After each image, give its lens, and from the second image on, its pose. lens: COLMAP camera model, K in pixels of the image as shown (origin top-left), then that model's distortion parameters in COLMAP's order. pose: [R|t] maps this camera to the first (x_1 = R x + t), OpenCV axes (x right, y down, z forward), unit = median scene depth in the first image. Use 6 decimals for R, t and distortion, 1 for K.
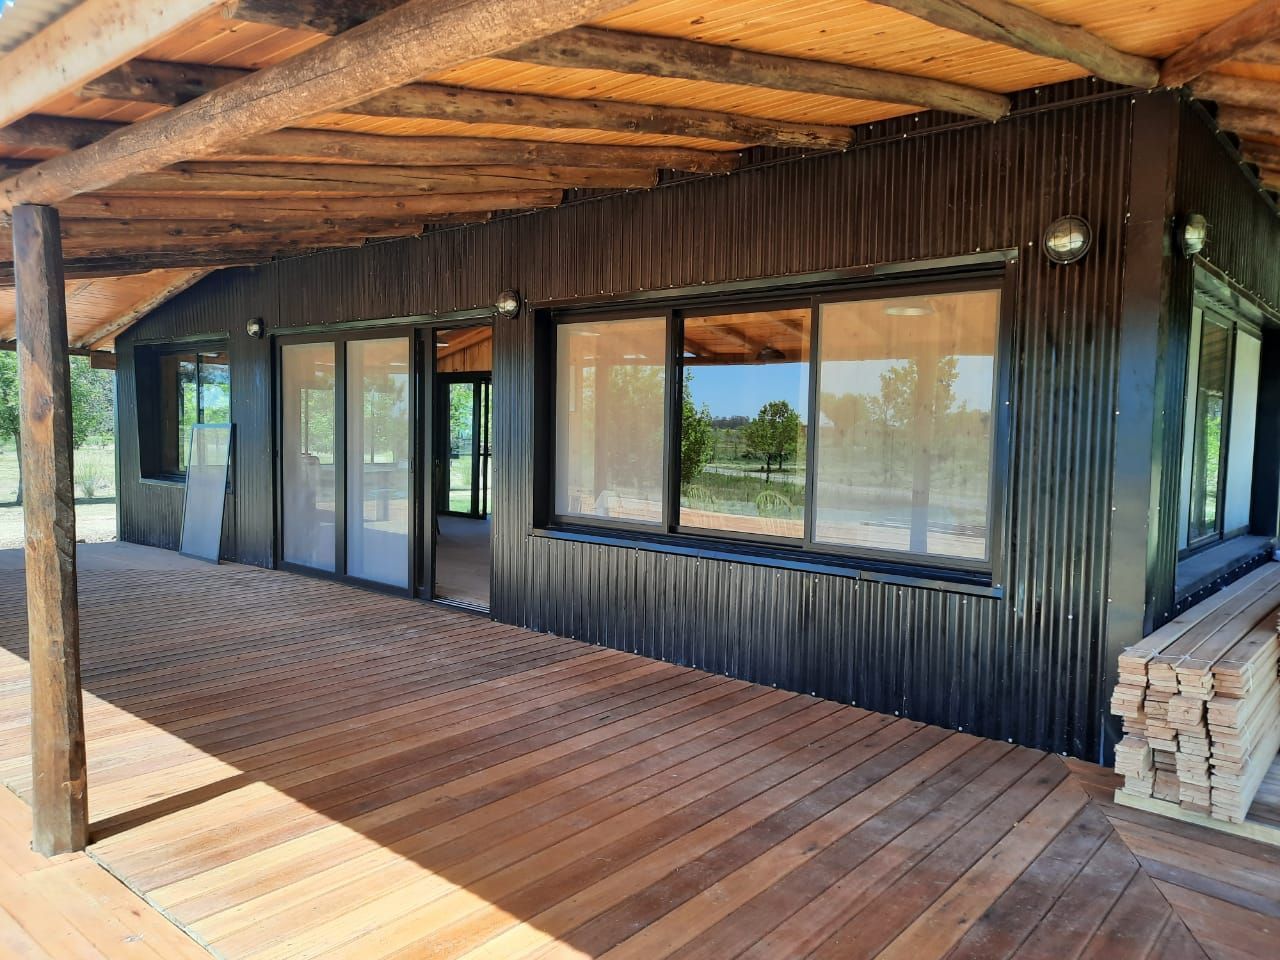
lens RADIAL K [[950.9, 0, 640.0], [0, 950.9, 480.0], [0, 0, 1]] dist [0.008292, -0.000956]
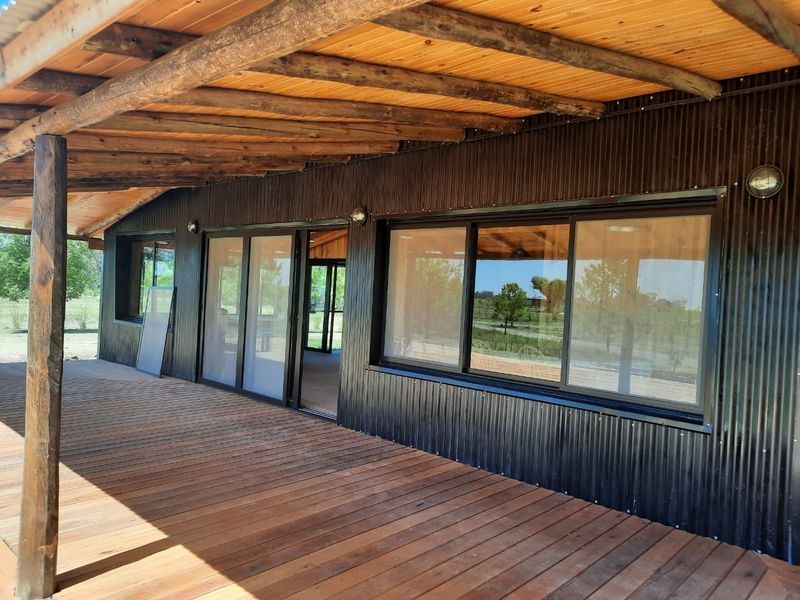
lens RADIAL K [[589.1, 0, 400.5], [0, 589.1, 290.0], [0, 0, 1]] dist [0.007945, 0.000511]
pose [[0.998748, 0.034832, -0.035892, -0.050248], [-0.037064, 0.997292, -0.063525, -0.014081], [0.033582, 0.064776, 0.997335, 0.106001]]
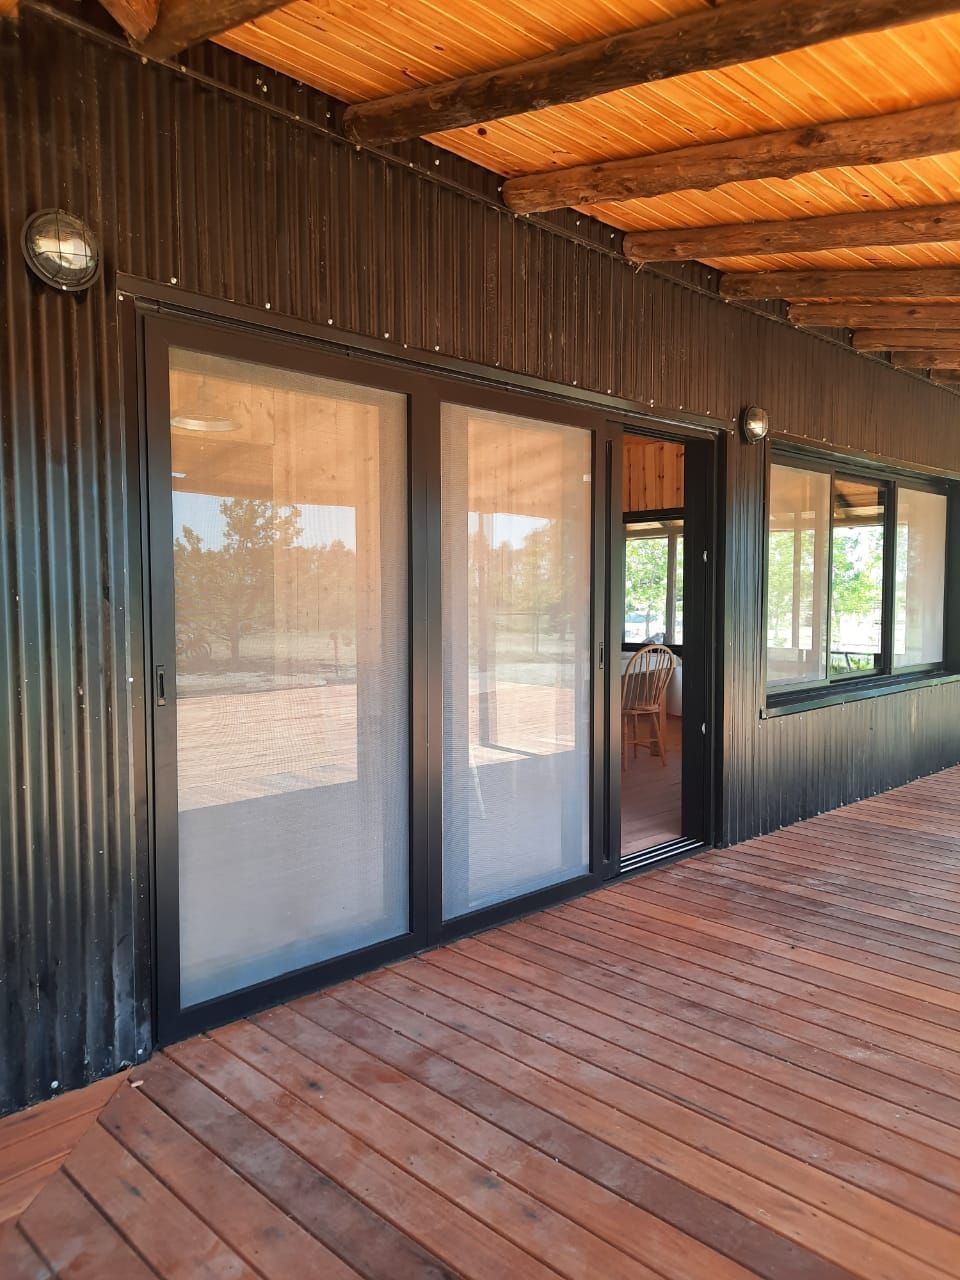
lens RADIAL K [[950.9, 0, 480.0], [0, 950.9, 640.0], [0, 0, 1]] dist [0.008292, -0.000956]
pose [[0.081949, -0.080806, 0.993355, -1.277730], [0.067258, 0.994884, 0.075382, -0.114178], [-0.994364, 0.060634, 0.086965, 1.606709]]
